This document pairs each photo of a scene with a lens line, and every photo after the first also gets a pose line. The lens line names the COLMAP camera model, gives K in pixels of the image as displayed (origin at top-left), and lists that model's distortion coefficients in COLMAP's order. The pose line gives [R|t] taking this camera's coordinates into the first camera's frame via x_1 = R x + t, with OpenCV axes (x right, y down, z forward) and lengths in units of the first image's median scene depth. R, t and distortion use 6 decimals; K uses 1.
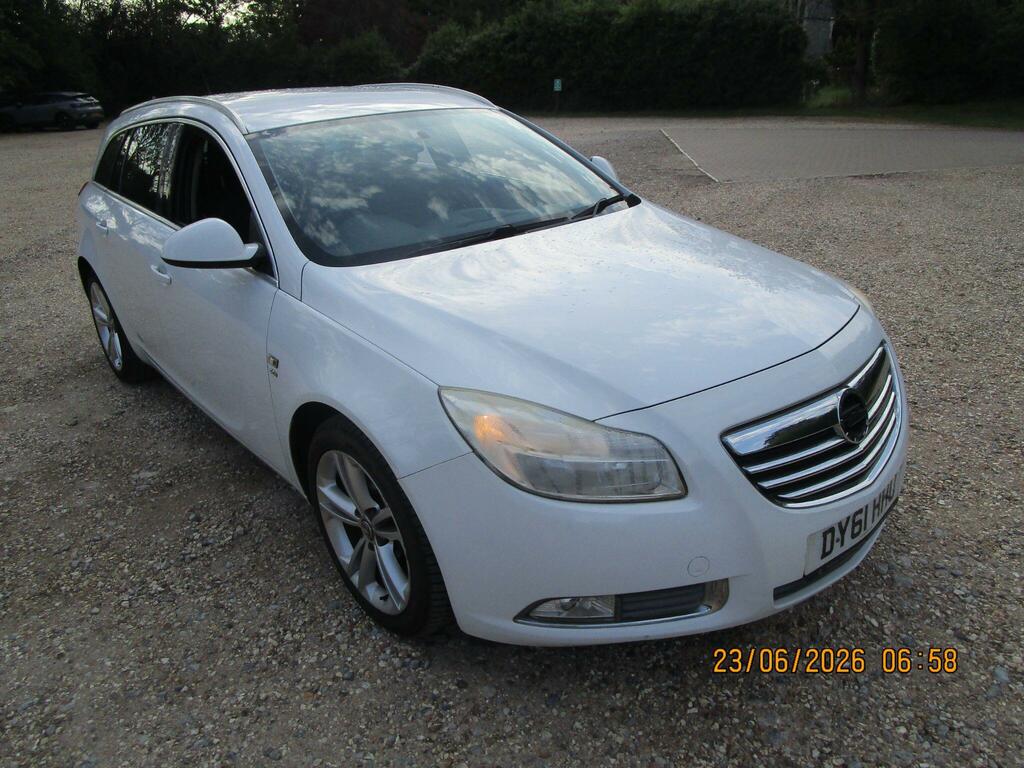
lens RADIAL K [[730.3, 0, 516.5], [0, 730.3, 380.9], [0, 0, 1]] dist [-0.022638, 0.007439]
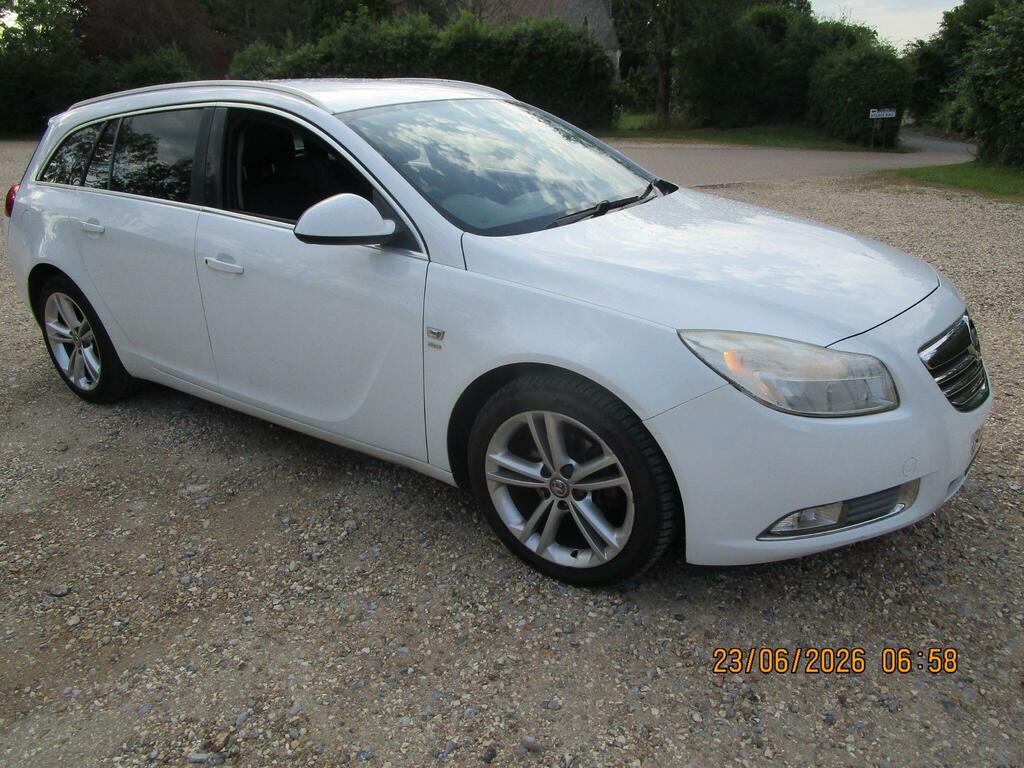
lens RADIAL K [[730.3, 0, 511.6], [0, 730.3, 384.6], [0, 0, 1]] dist [-0.022638, 0.007439]
pose [[0.966301, -0.075830, 0.245992, -0.466108], [0.082670, 0.996422, -0.017585, 0.065542], [-0.243779, 0.037329, 0.969112, 0.015799]]
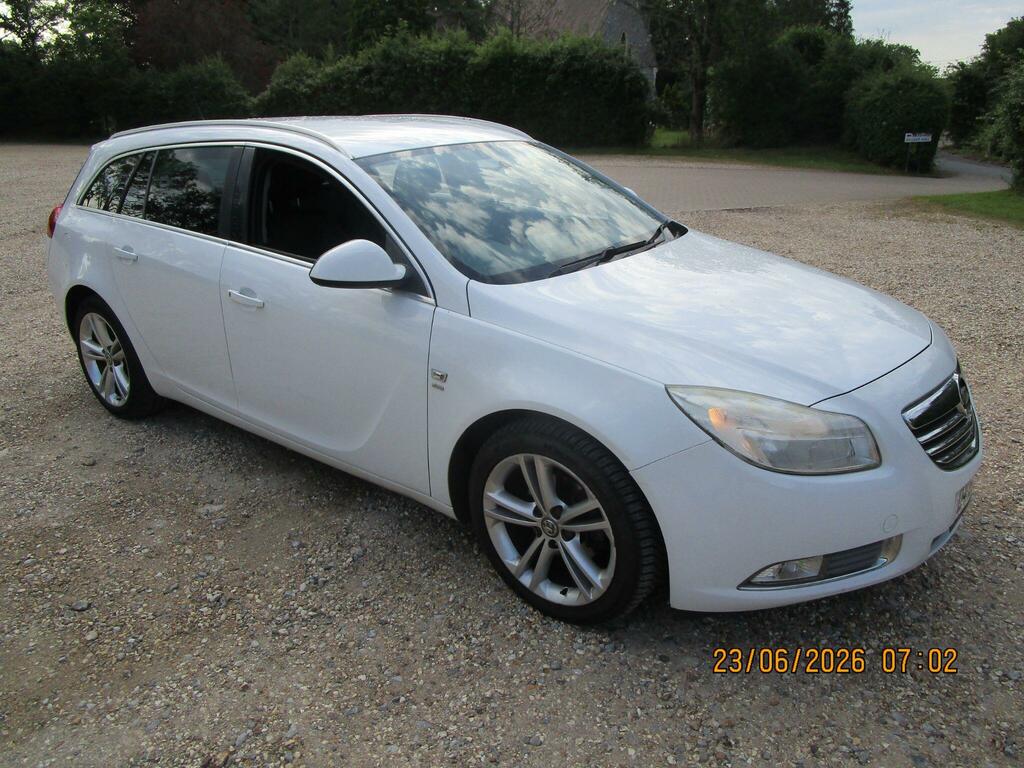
lens RADIAL K [[730.3, 0, 514.7], [0, 730.3, 383.7], [0, 0, 1]] dist [-0.022638, 0.007439]
pose [[0.976156, -0.041806, 0.213005, -0.436217], [0.050179, 0.998160, -0.034051, 0.024192], [-0.211190, 0.043927, 0.976458, -0.036884]]
